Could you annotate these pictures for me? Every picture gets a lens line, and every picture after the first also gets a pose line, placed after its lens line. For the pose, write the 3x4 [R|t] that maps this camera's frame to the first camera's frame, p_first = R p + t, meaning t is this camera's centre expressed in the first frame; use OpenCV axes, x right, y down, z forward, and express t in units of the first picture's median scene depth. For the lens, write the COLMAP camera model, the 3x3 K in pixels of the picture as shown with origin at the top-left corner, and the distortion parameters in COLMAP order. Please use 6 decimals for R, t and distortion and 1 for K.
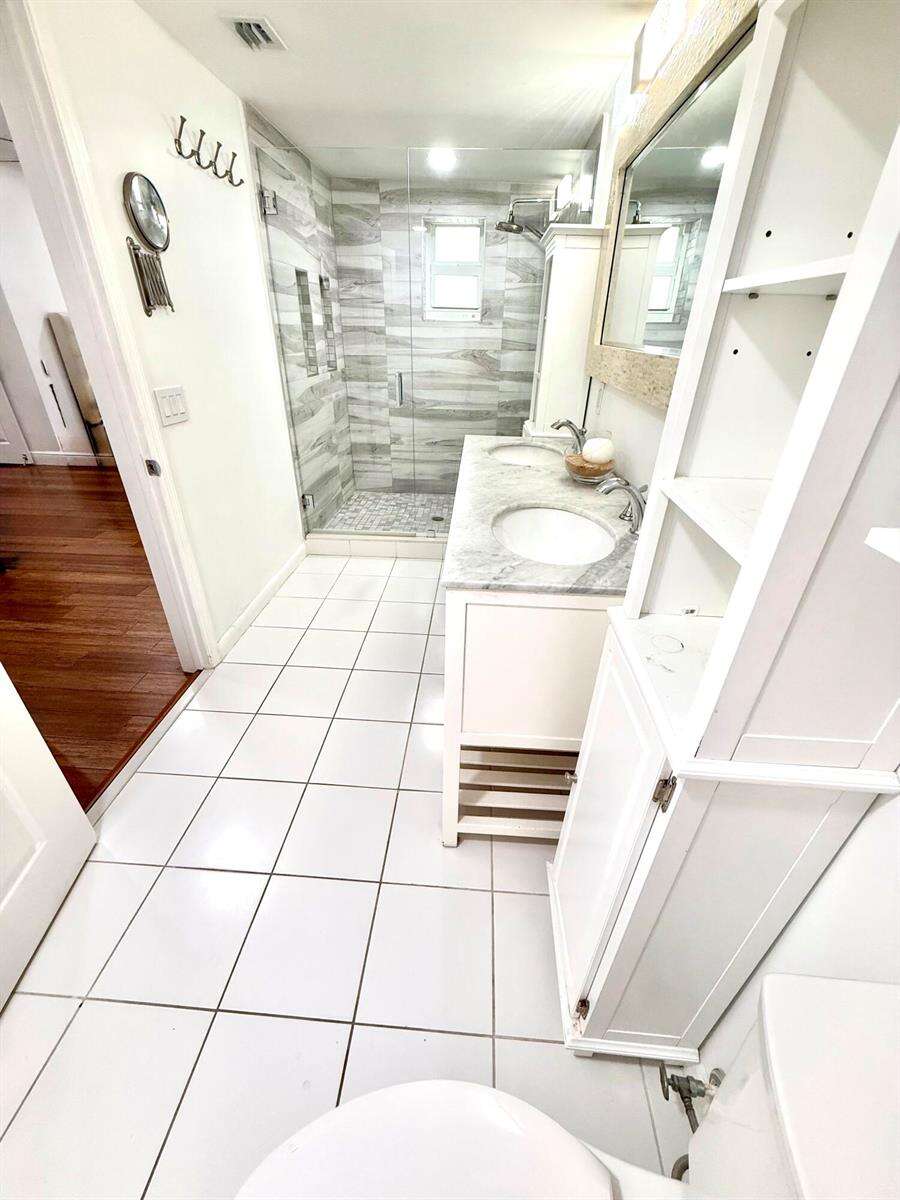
lens RADIAL K [[478.8, 0, 453.1], [0, 478.8, 600.7], [0, 0, 1]] dist [-0.003182, 0.000378]
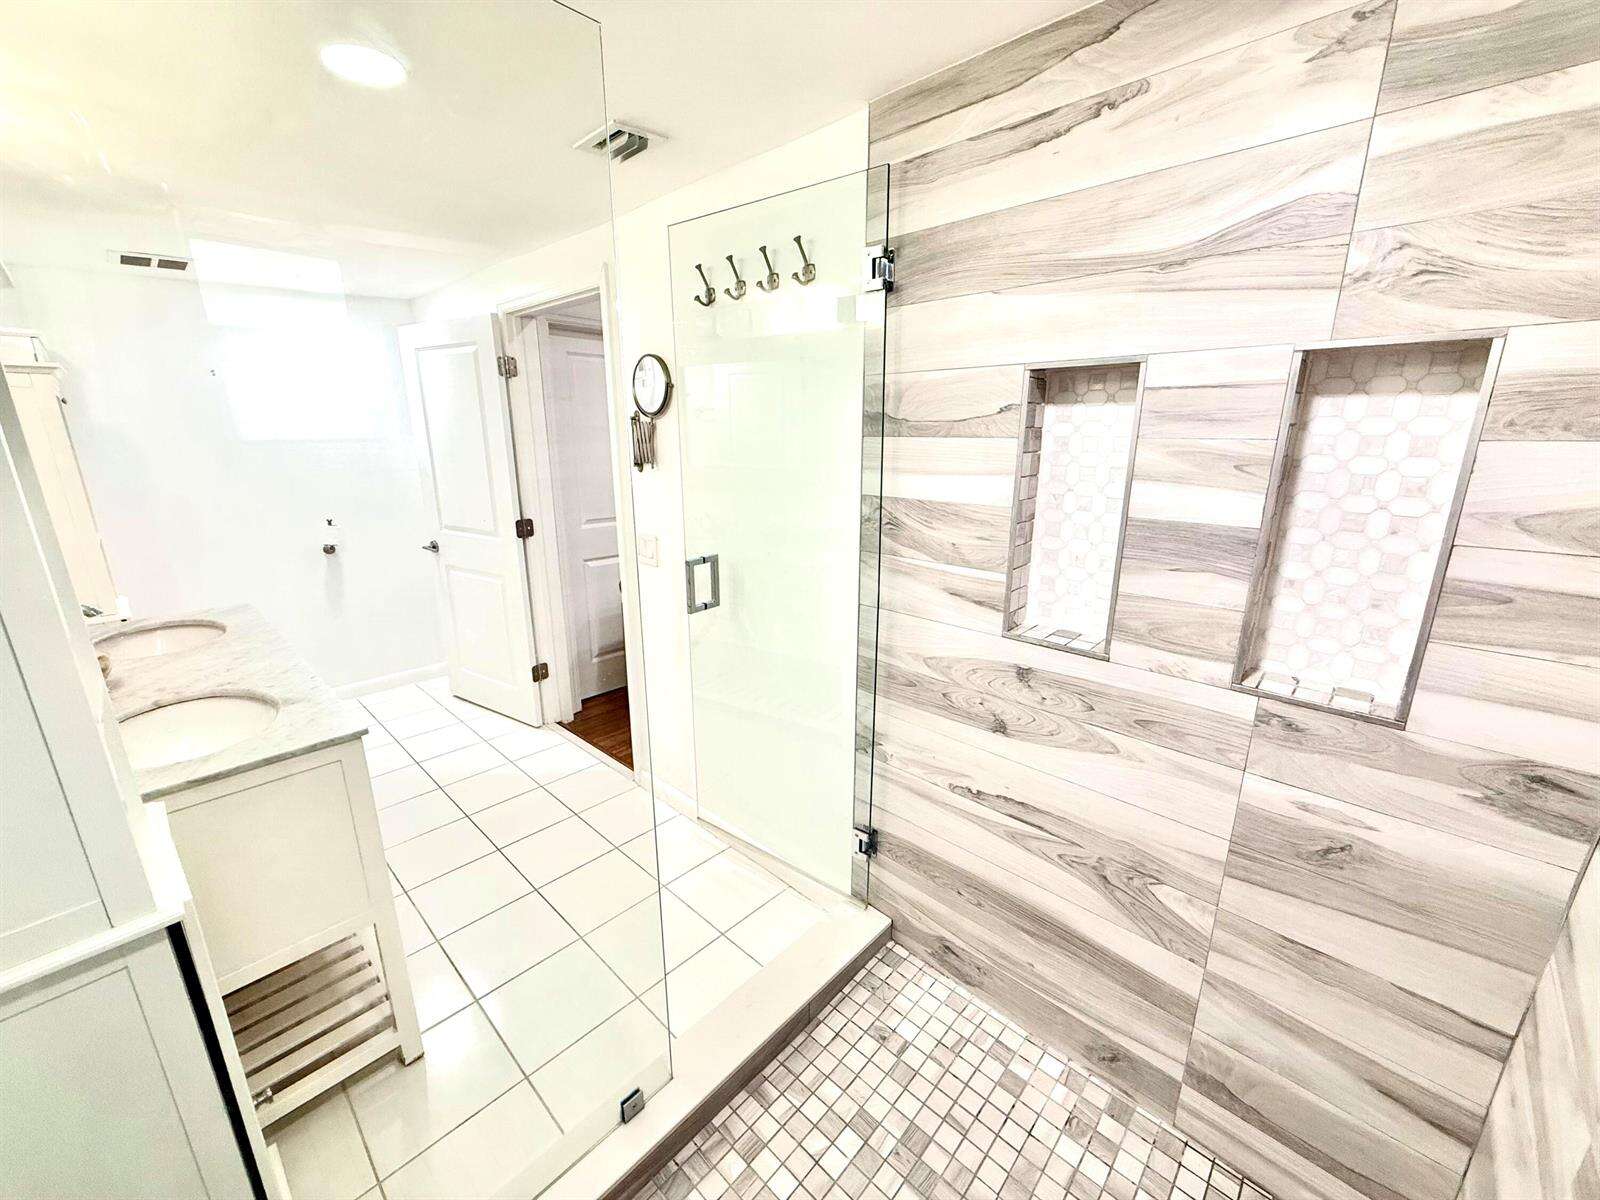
lens RADIAL K [[638.4, 0, 801.8], [0, 638.4, 601.4], [0, 0, 1]] dist [-0.003182, 0.000378]
pose [[-0.643841, 0.182446, -0.743090, 0.131995], [-0.387573, 0.759595, 0.522306, -0.648738], [0.659739, 0.624283, -0.418347, 1.038556]]
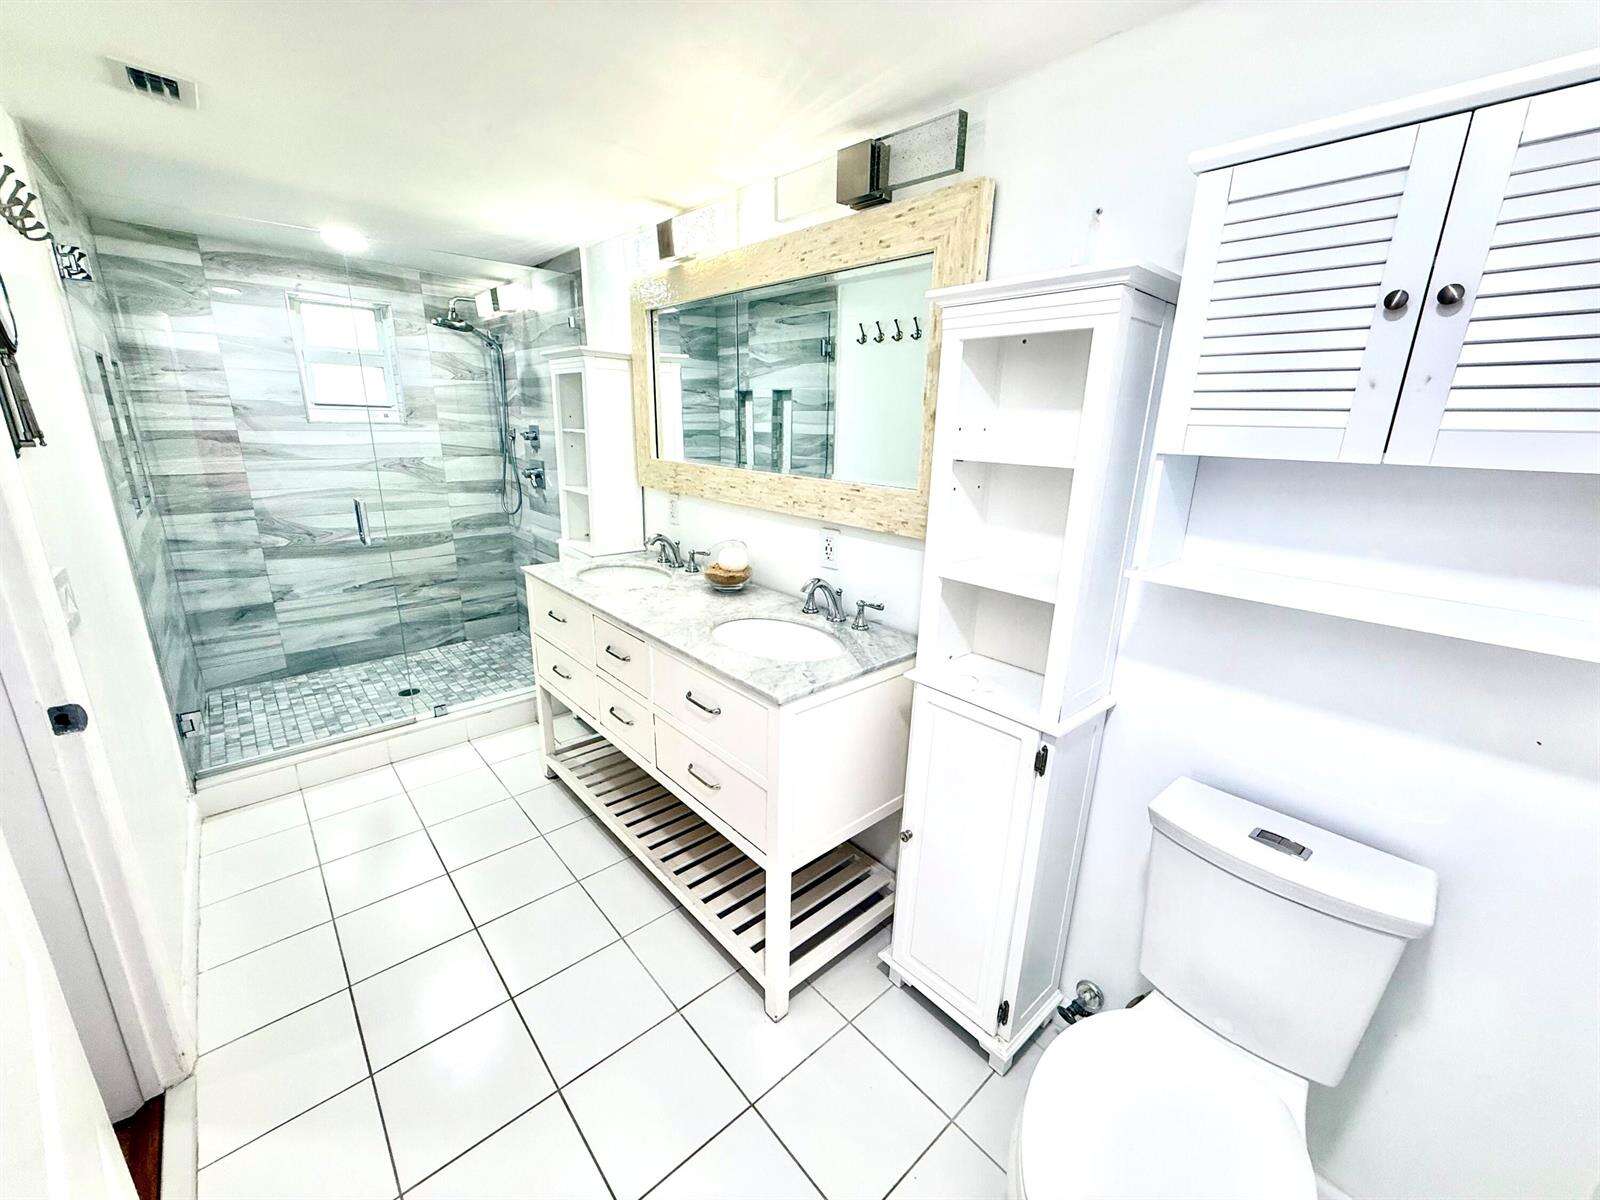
lens RADIAL K [[638.4, 0, 805.8], [0, 638.4, 598.6], [0, 0, 1]] dist [-0.003182, 0.000378]
pose [[0.702459, -0.195371, 0.684384, -0.270078], [0.343798, 0.935104, -0.085933, -0.032102], [-0.623181, 0.295654, 0.724040, -0.030888]]
